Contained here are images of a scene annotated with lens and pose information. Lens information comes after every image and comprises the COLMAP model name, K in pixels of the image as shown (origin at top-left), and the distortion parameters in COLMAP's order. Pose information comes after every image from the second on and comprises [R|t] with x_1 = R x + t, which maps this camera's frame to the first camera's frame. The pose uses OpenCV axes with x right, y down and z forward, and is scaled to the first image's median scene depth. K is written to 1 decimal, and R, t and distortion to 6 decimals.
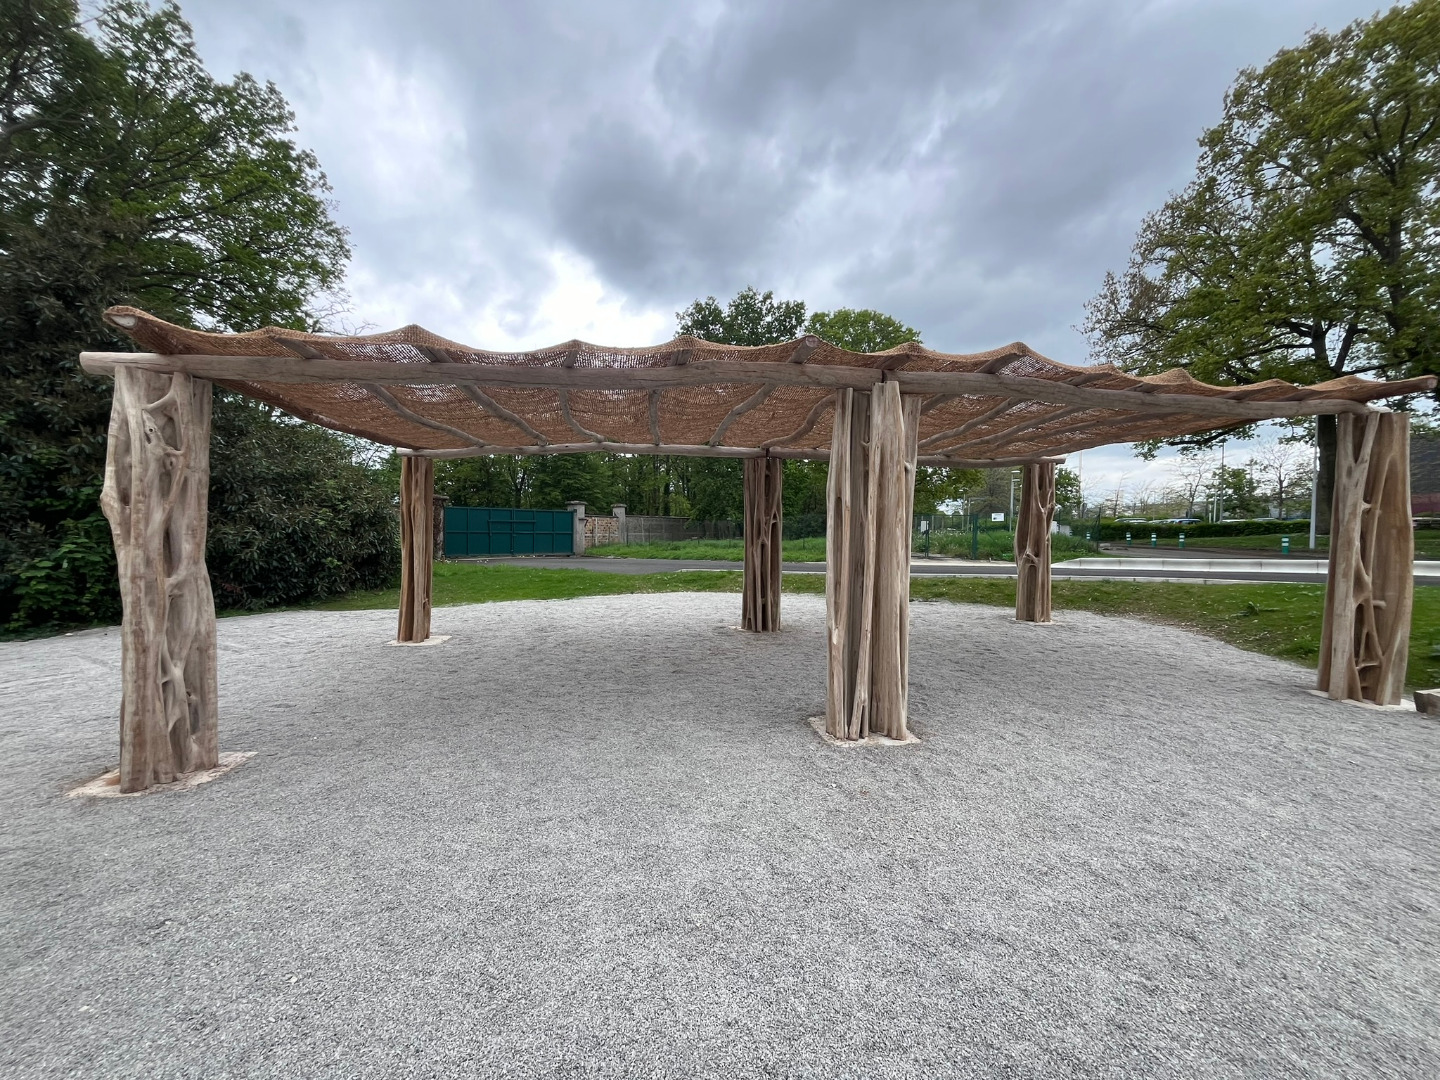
lens RADIAL K [[587.4, 0, 720.0], [0, 587.4, 540.0], [0, 0, 1]] dist [-0.005729, -0.000270]
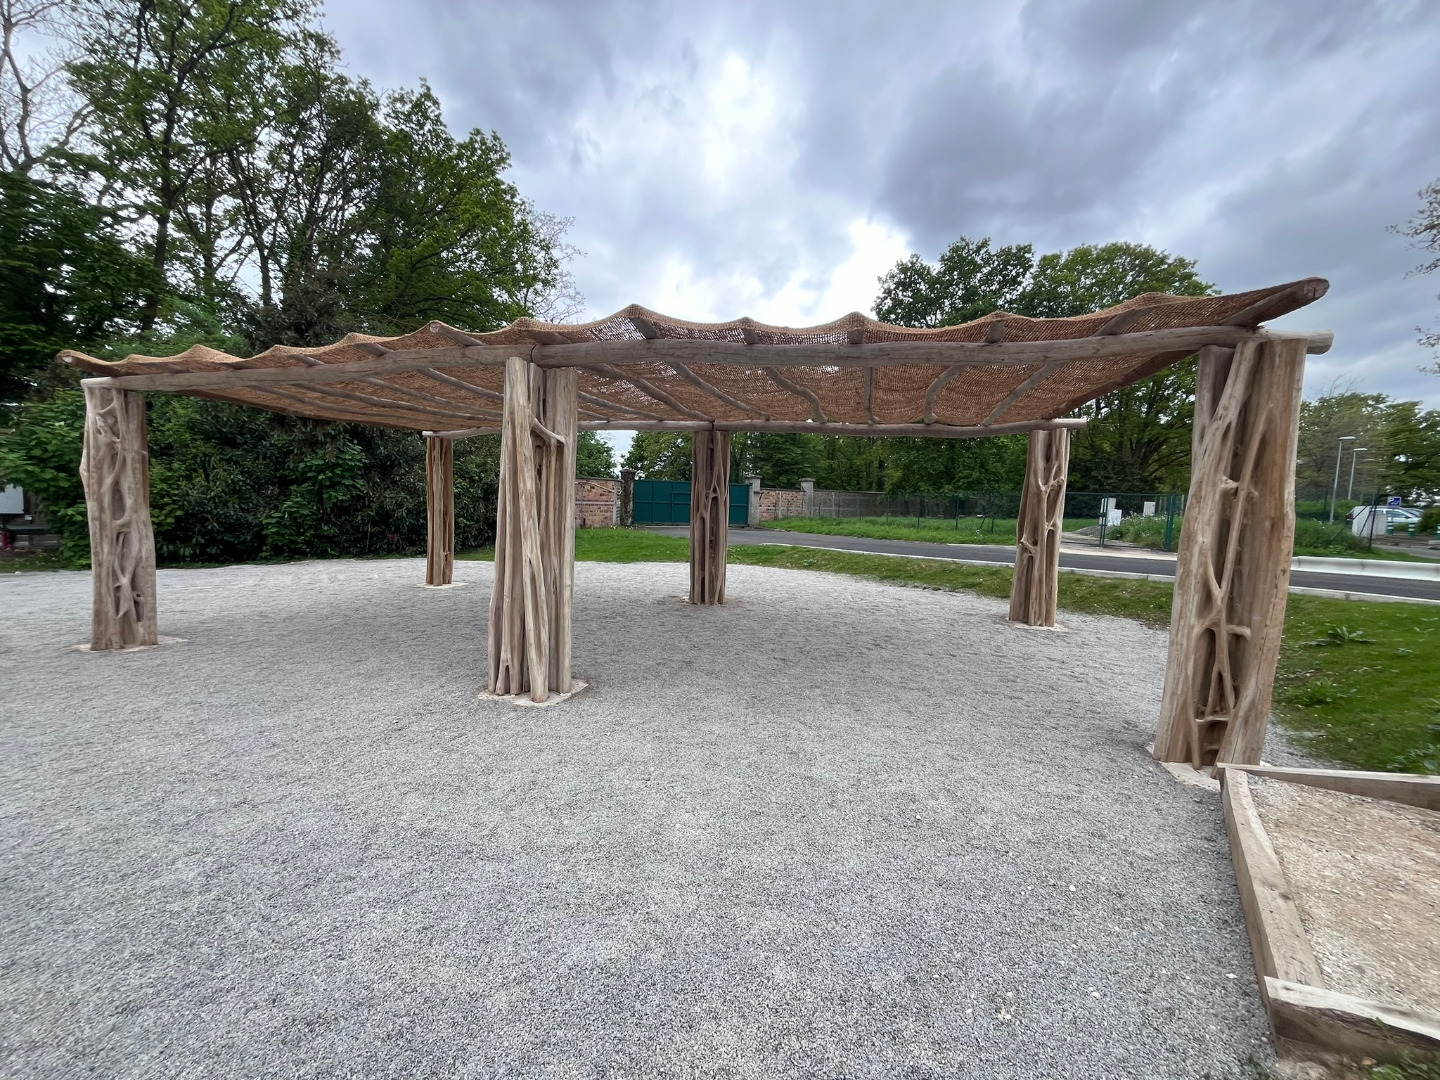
lens RADIAL K [[587.4, 0, 720.0], [0, 587.4, 540.0], [0, 0, 1]] dist [-0.005729, -0.000270]
pose [[0.915185, 0.049413, -0.399994, 0.455055], [-0.032055, 0.998236, 0.049976, -0.005156], [0.401757, -0.032915, 0.915154, 0.081159]]
